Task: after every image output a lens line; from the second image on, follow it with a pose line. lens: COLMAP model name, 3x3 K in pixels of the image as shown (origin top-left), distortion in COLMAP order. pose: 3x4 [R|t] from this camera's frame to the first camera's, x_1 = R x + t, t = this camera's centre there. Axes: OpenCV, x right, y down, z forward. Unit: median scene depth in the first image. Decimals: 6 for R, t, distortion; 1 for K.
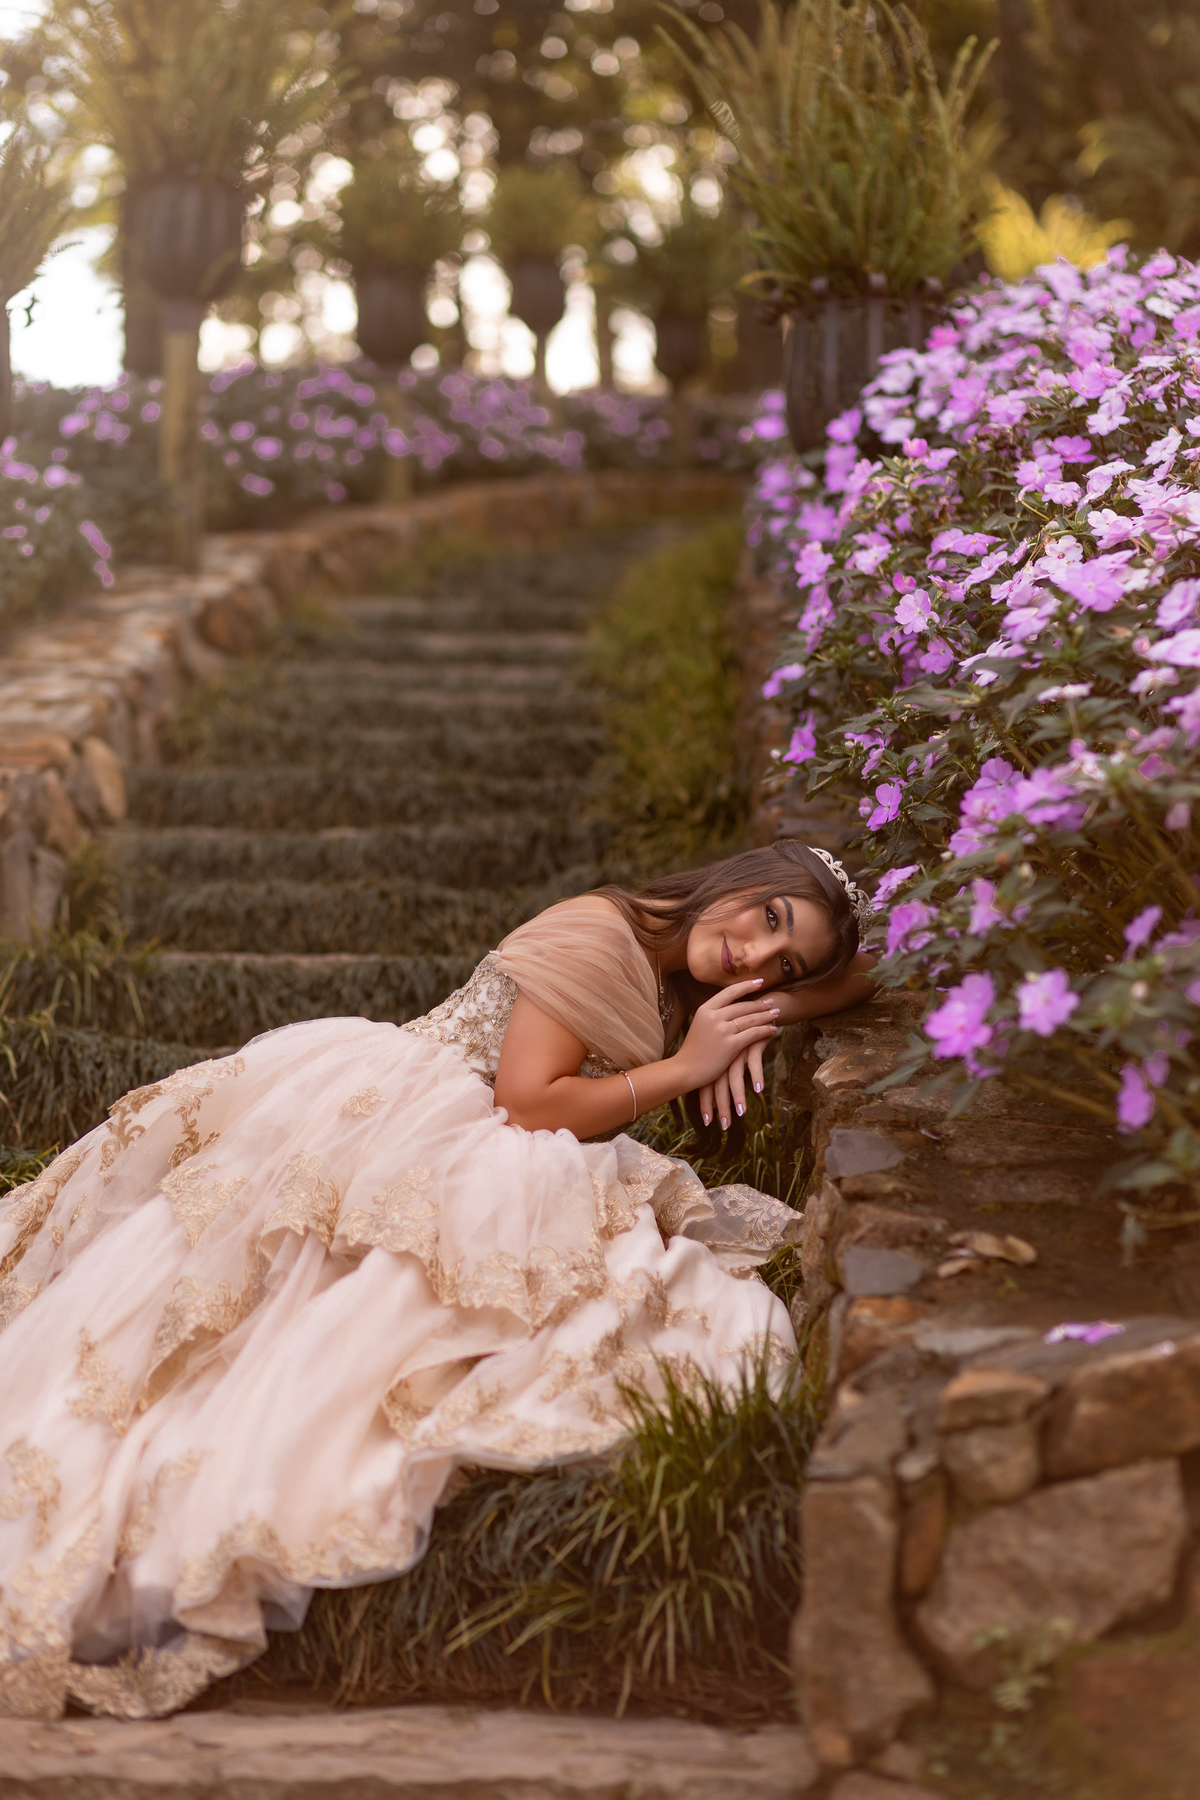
lens RADIAL K [[5226.5, 0, 601.4], [0, 5226.5, 899.6], [0, 0, 1]] dist [0.057747, 0.000000]
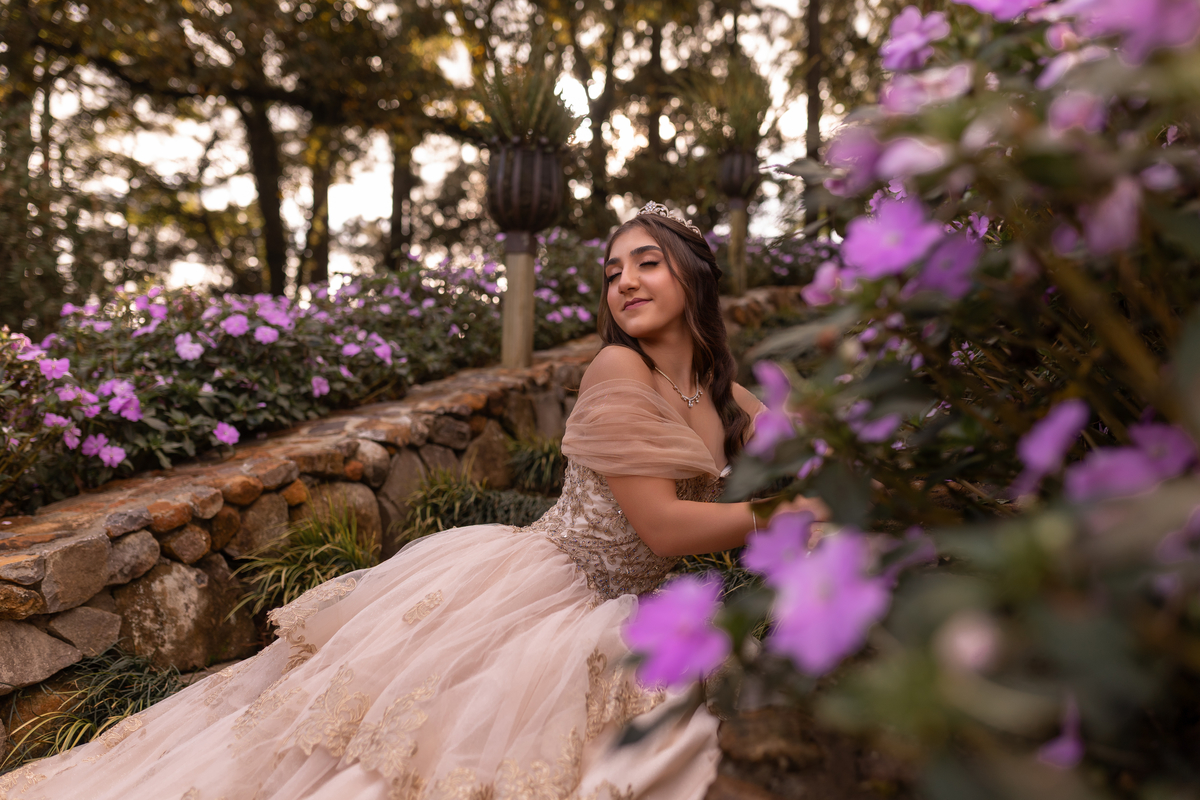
lens RADIAL K [[1225.0, 0, 598.8], [0, 1225.0, 405.1], [0, 0, 1]] dist [0.008600, 0.000000]
pose [[0.951643, -0.021671, -0.306441, 0.070316], [0.017200, 0.999703, -0.017284, 0.002160], [0.306724, 0.011178, 0.951733, 0.617674]]
